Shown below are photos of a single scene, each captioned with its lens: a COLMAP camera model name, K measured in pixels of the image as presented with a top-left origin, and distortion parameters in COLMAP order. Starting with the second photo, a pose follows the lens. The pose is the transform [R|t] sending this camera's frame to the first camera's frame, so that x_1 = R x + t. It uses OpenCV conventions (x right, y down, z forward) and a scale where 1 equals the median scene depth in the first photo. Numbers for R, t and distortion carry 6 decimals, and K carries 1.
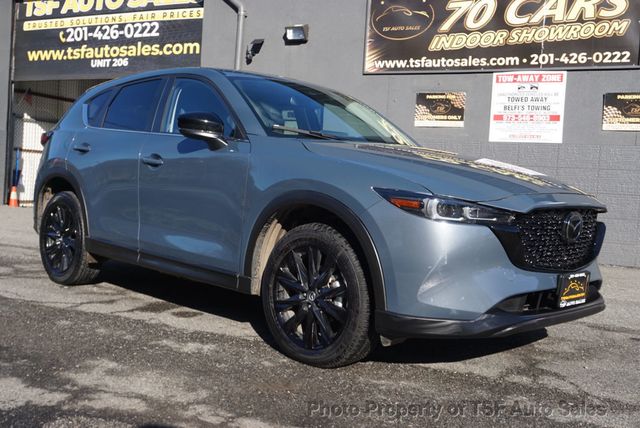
lens RADIAL K [[697.4, 0, 320.0], [0, 697.4, 214.0], [0, 0, 1]] dist [0.000088, 0.018555]
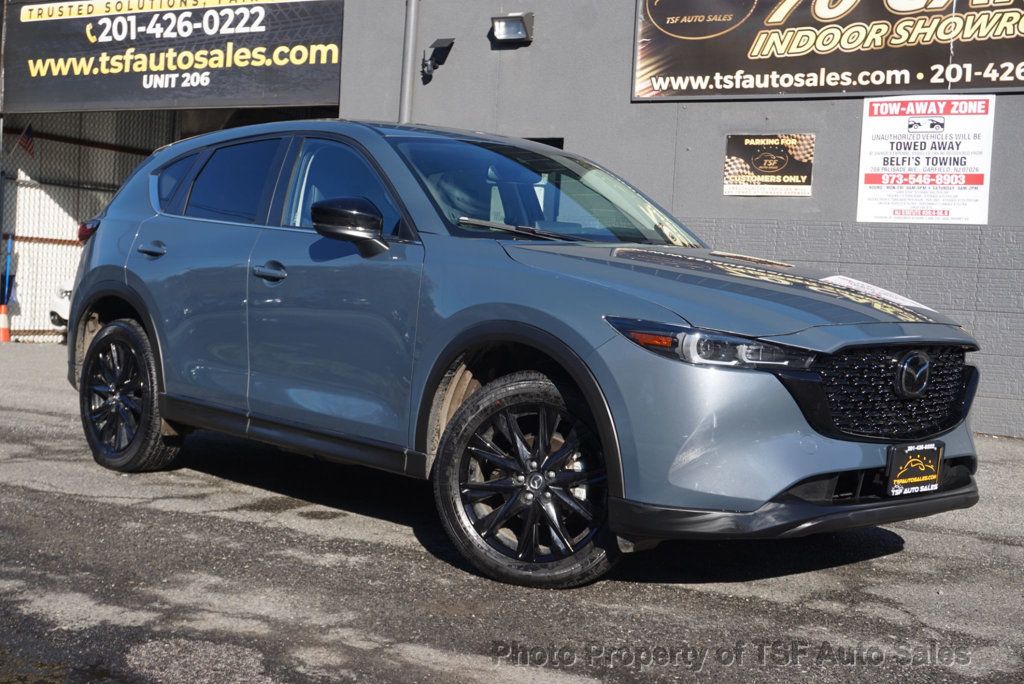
lens RADIAL K [[1392.8, 0, 512.0], [0, 1392.8, 342.0], [0, 0, 1]] dist [0.023596, 0.018559]
pose [[0.998924, -0.003810, -0.046218, 0.018346], [0.003471, 0.999966, -0.007423, -0.000951], [0.046245, 0.007255, 0.998904, -0.117763]]
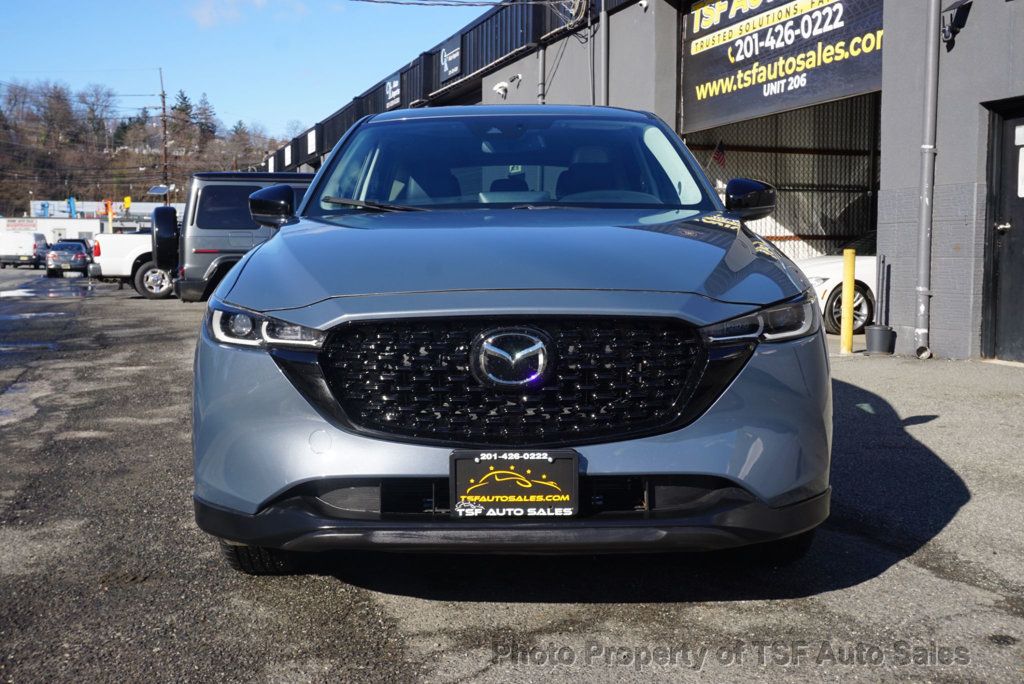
lens RADIAL K [[1169.2, 0, 512.0], [0, 1169.2, 342.0], [0, 0, 1]] dist [0.011043, 0.014425]
pose [[0.692882, -0.000076, -0.721051, 0.355487], [0.004412, 0.999982, 0.004134, 0.001661], [0.721038, -0.006046, 0.692869, 0.162395]]
